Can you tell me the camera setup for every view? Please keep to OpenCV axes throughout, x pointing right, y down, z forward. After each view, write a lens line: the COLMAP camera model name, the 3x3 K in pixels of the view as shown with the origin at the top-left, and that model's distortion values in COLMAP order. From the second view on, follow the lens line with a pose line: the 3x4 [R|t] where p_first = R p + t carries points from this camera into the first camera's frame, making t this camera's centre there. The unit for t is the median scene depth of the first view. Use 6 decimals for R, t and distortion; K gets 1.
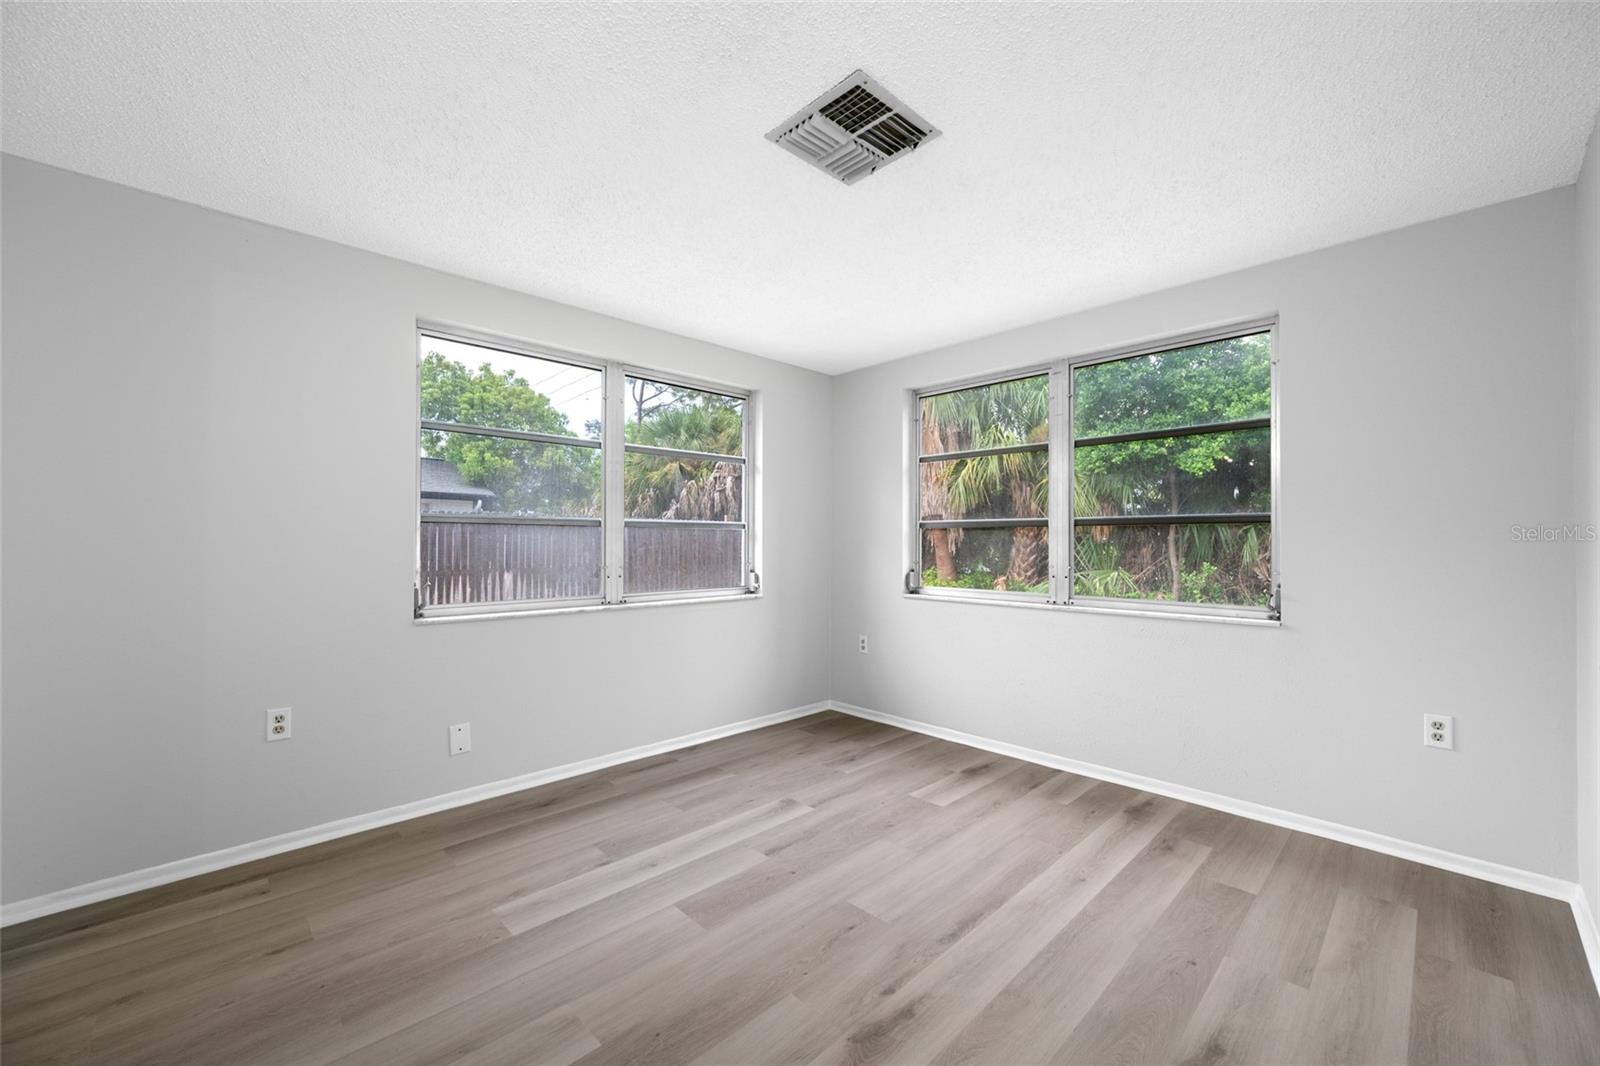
lens RADIAL K [[637.4, 0, 800.0], [0, 637.4, 533.0], [0, 0, 1]] dist [-0.000170, -0.000014]
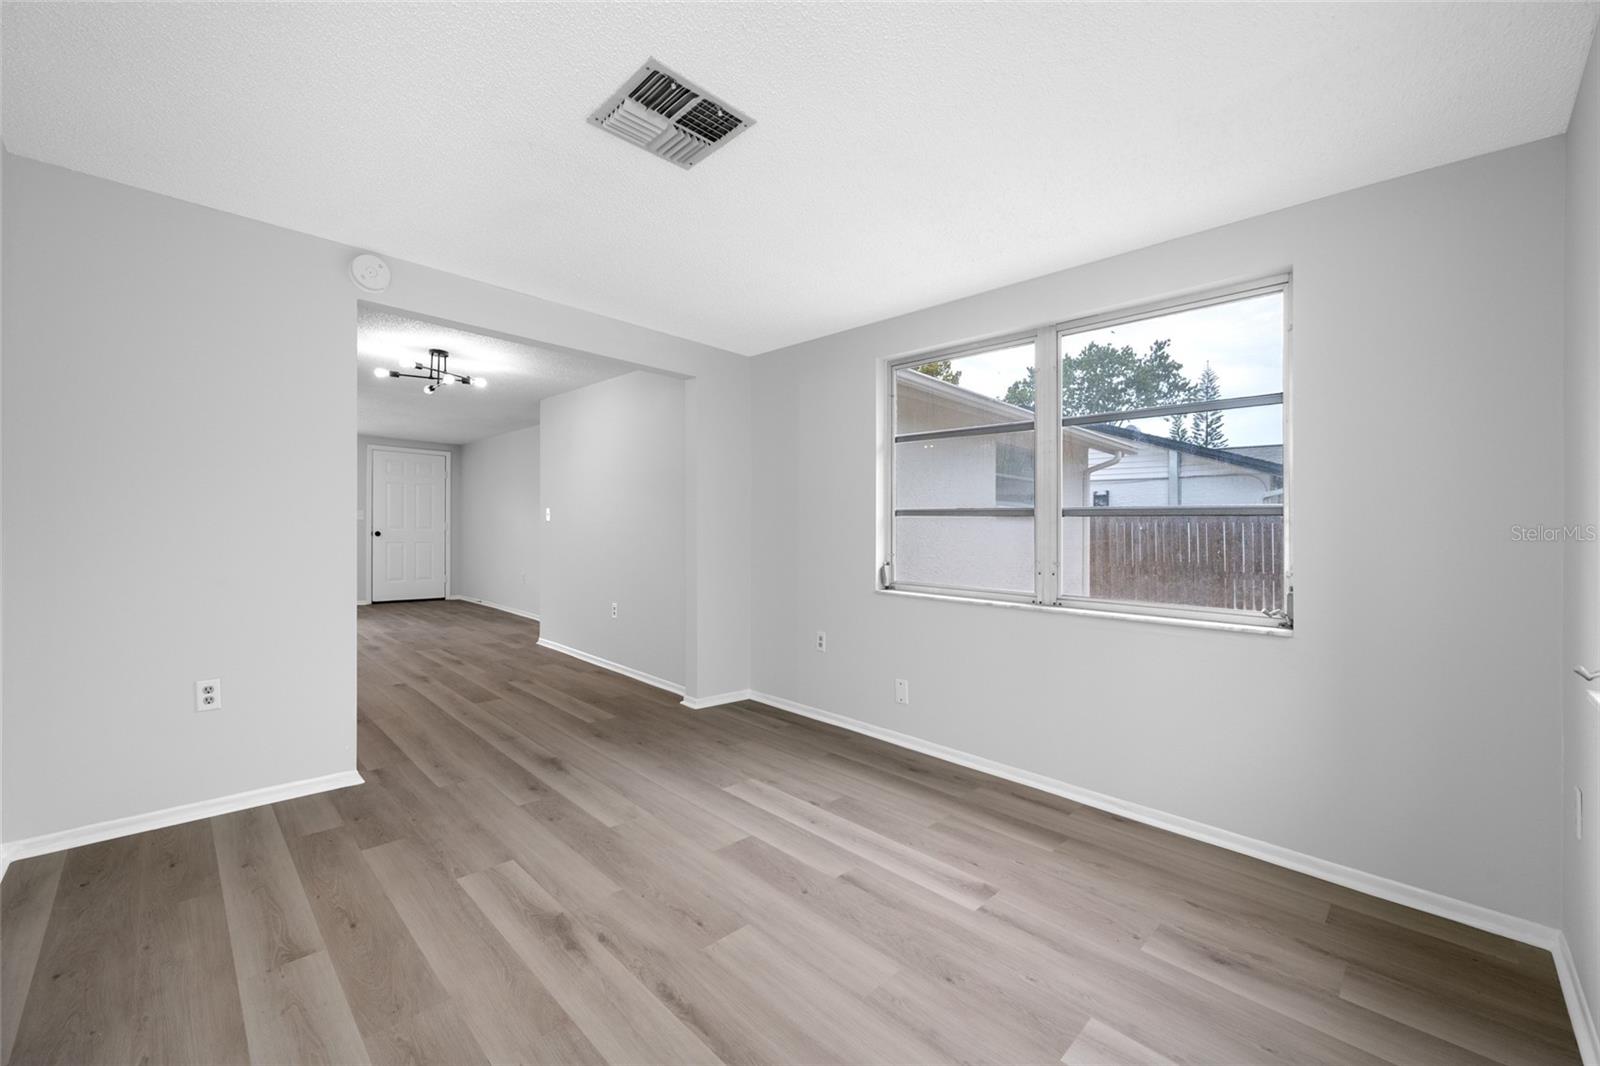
lens RADIAL K [[653.5, 0, 767.7], [0, 653.5, 533.4], [0, 0, 1]] dist [0.000119, -0.000045]
pose [[-0.026927, 0.002400, -0.999635, 0.800595], [-0.007342, 0.999970, 0.002599, 0.018419], [0.999610, 0.007409, -0.026909, 0.844881]]
